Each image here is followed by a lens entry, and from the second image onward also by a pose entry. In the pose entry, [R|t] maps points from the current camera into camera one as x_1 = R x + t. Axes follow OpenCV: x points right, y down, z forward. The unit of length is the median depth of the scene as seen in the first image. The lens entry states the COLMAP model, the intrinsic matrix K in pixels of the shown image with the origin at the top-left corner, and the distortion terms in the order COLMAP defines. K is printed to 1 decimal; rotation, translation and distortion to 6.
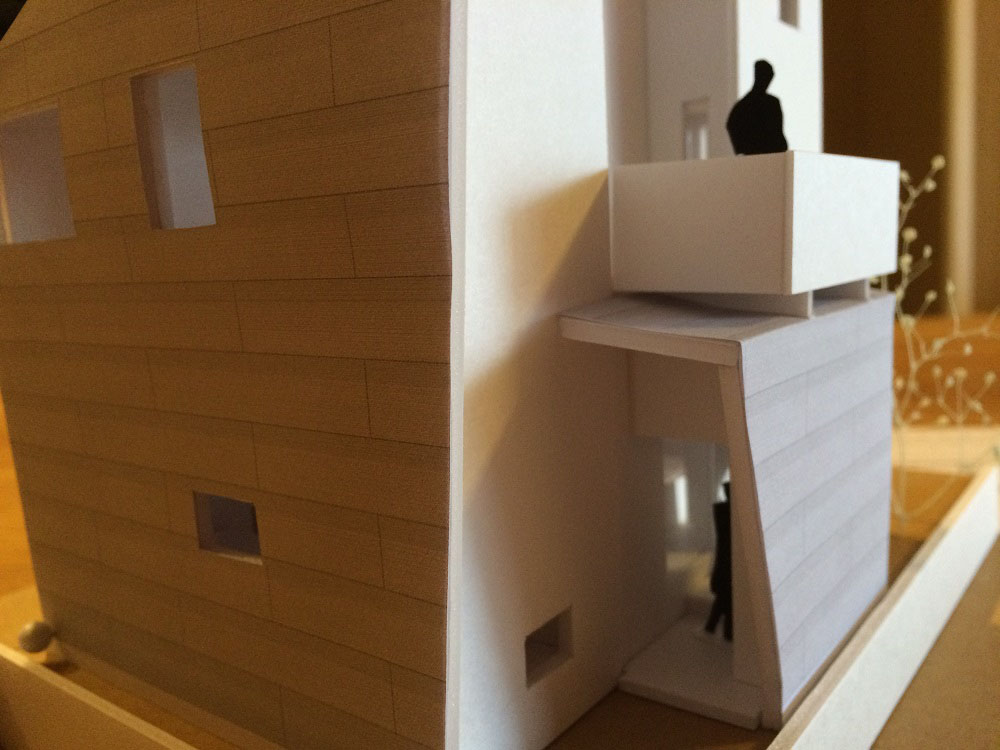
lens RADIAL K [[867.2, 0, 500.0], [0, 867.2, 375.0], [0, 0, 1]] dist [0.014877, -0.008892]
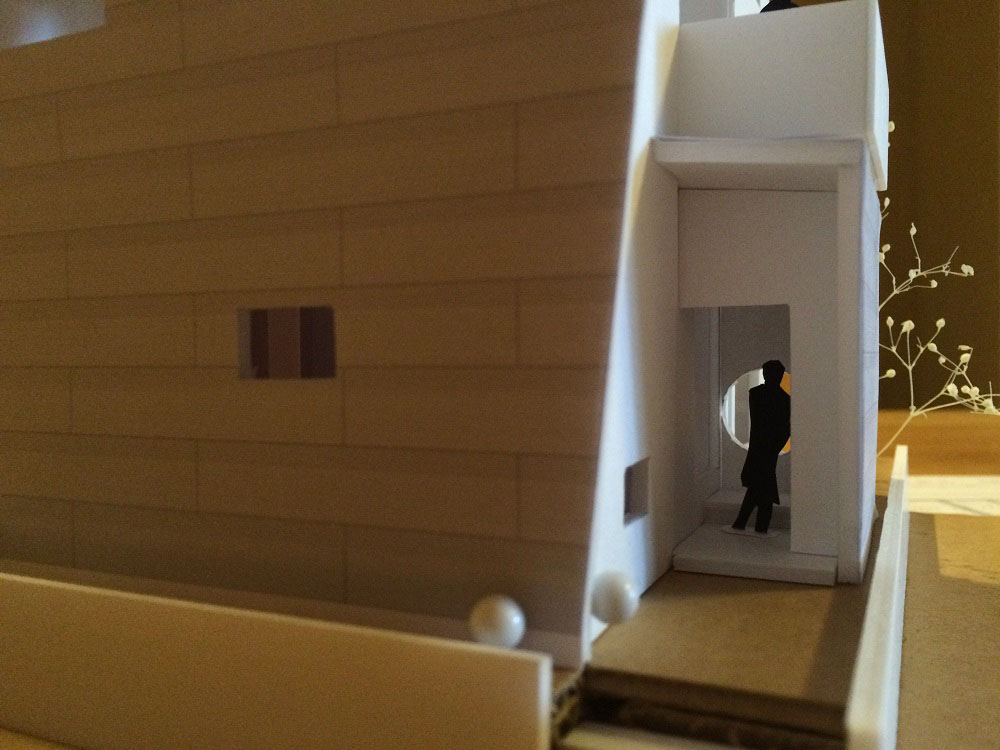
lens RADIAL K [[867.2, 0, 500.0], [0, 867.2, 375.0], [0, 0, 1]] dist [0.014877, -0.008892]
pose [[0.977168, 0.039067, 0.208847, -0.276916], [-0.012548, 0.991846, -0.126826, 0.301633], [-0.212099, 0.121309, 0.969690, 0.113467]]
